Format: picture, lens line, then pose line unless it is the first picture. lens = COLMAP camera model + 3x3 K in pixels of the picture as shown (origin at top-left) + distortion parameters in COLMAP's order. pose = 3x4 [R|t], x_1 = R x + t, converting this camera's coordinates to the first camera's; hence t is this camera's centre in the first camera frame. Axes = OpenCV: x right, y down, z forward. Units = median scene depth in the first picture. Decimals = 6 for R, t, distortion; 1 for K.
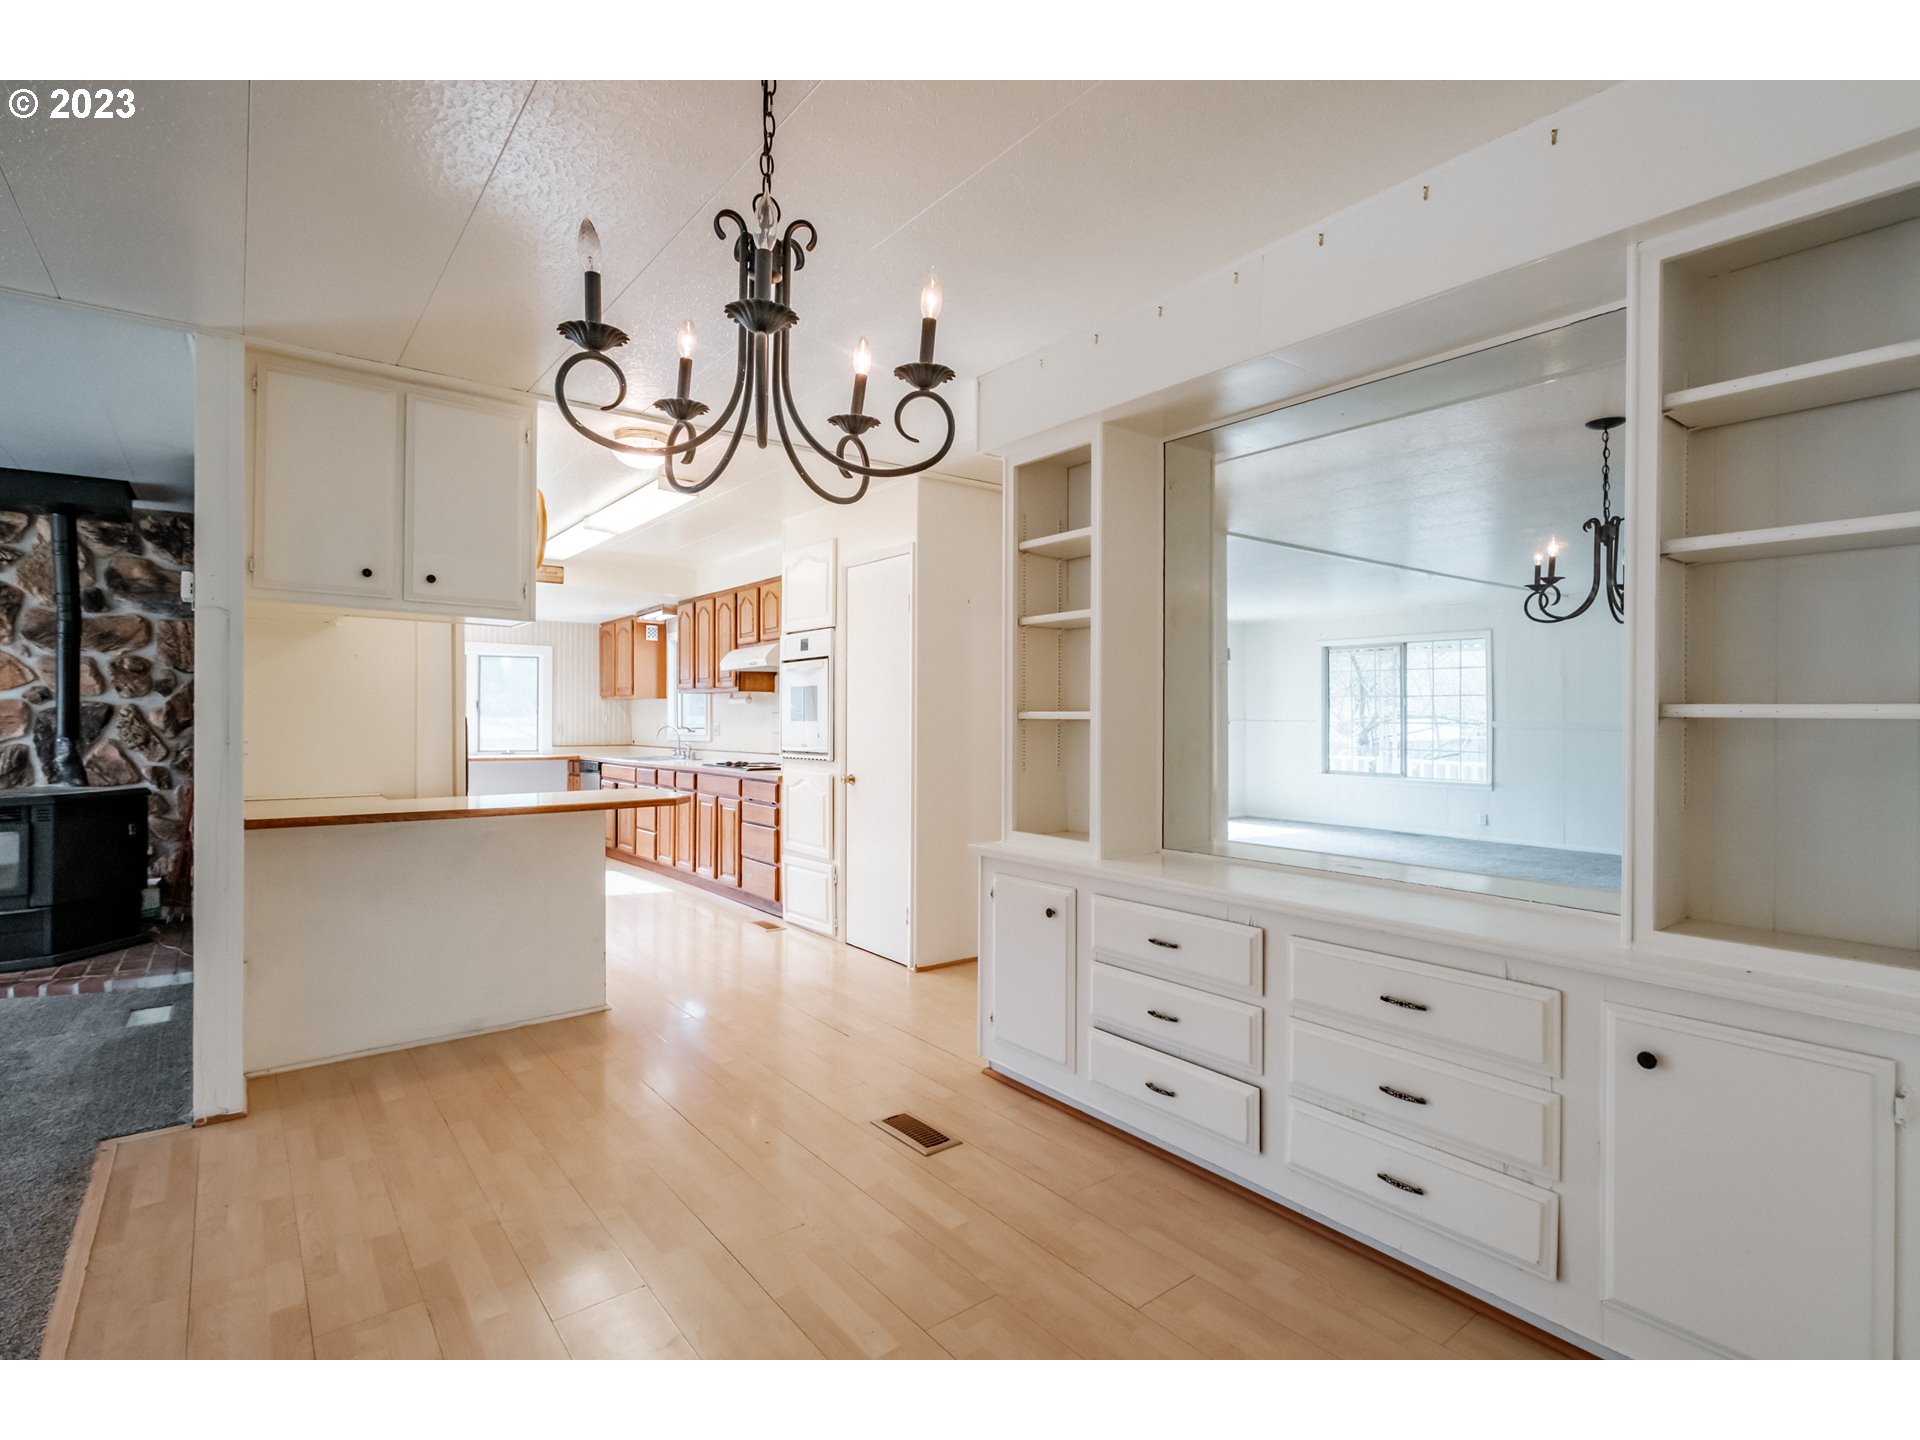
lens RADIAL K [[881.0, 0, 960.0], [0, 881.0, 720.0], [0, 0, 1]] dist [-0.004674, 0.000055]
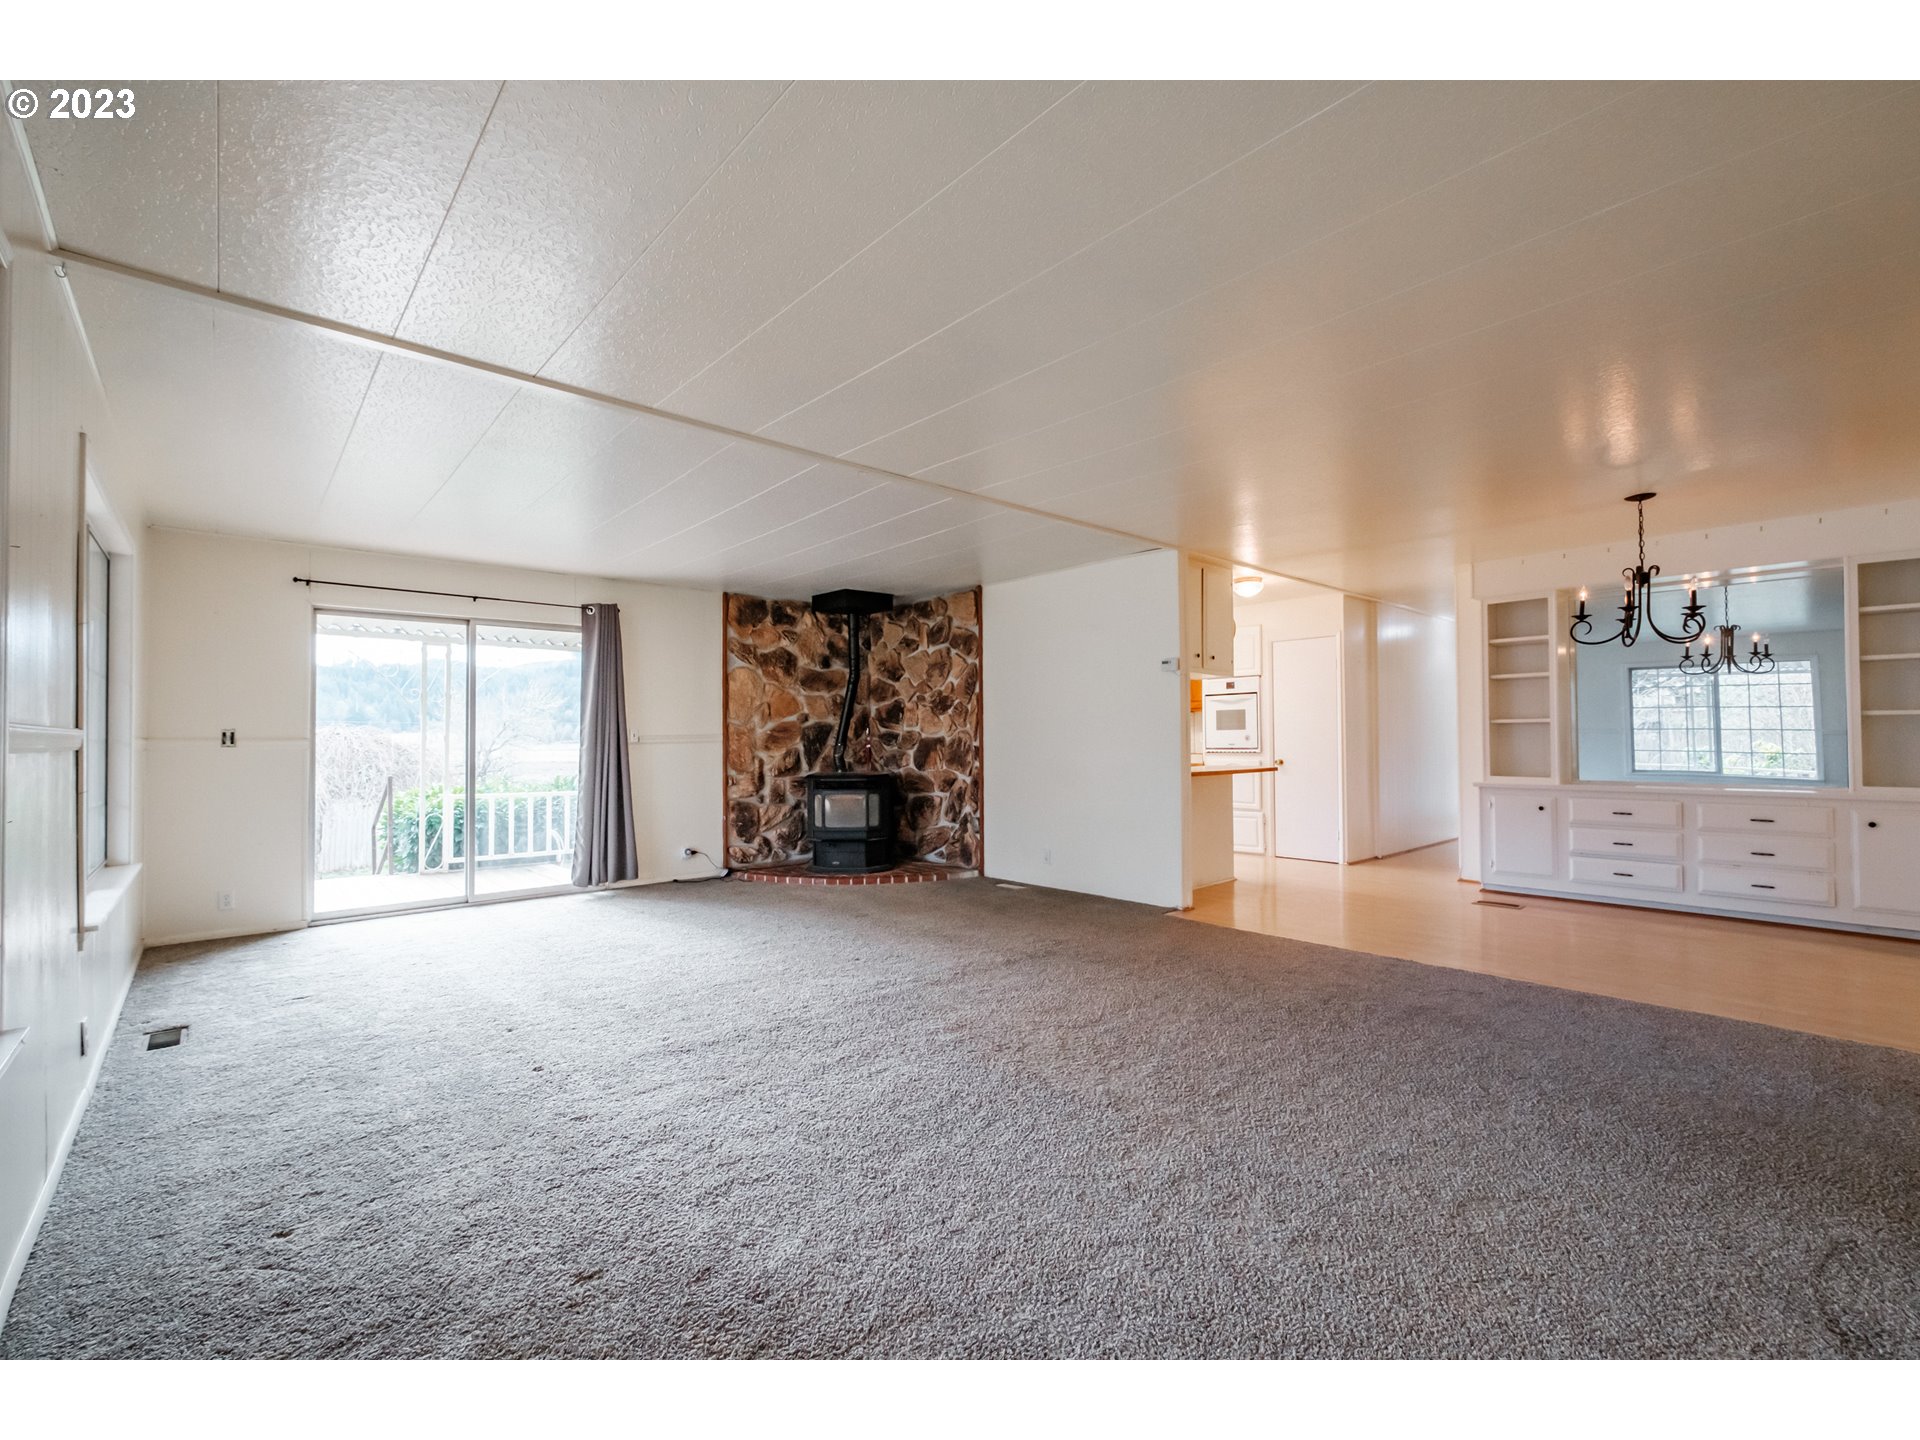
lens RADIAL K [[795.2, 0, 960.0], [0, 795.2, 720.0], [0, 0, 1]] dist [0.001516, 0.000594]
pose [[0.997329, -0.009512, 0.072413, -0.773648], [0.011586, 0.999533, -0.028280, 0.017785], [-0.072110, 0.029044, 0.996974, -0.467055]]
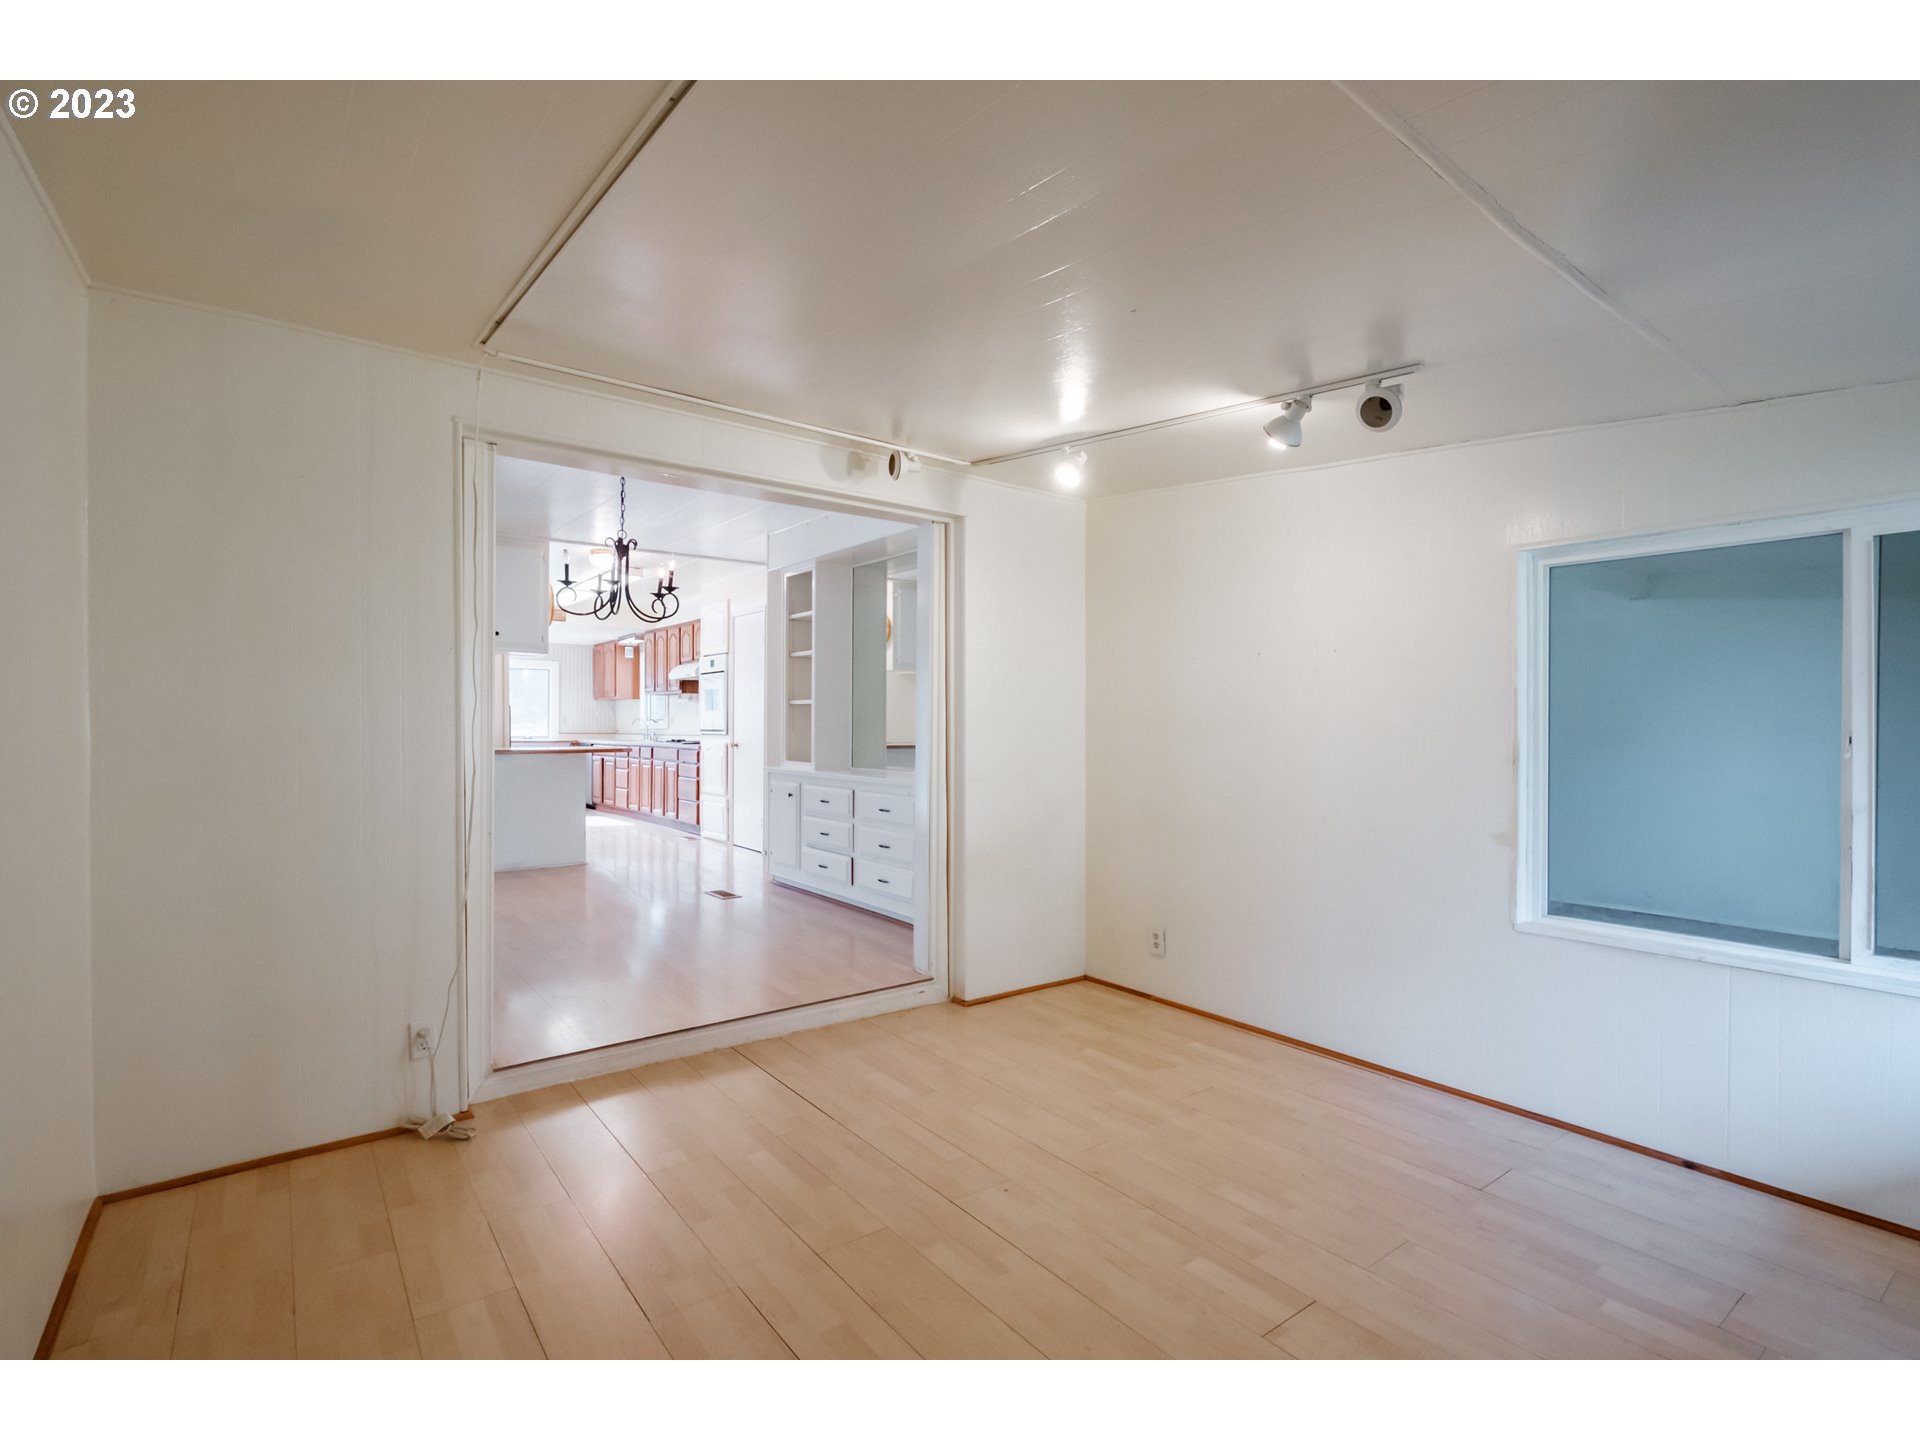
lens RADIAL K [[853.8, 0, 921.3], [0, 853.8, 723.2], [0, 0, 1]] dist [-0.001887, -0.000054]
pose [[0.999398, -0.001011, -0.034688, 0.249097], [0.000940, 0.999997, -0.002071, 0.026284], [0.034690, 0.002038, 0.999396, -0.525272]]
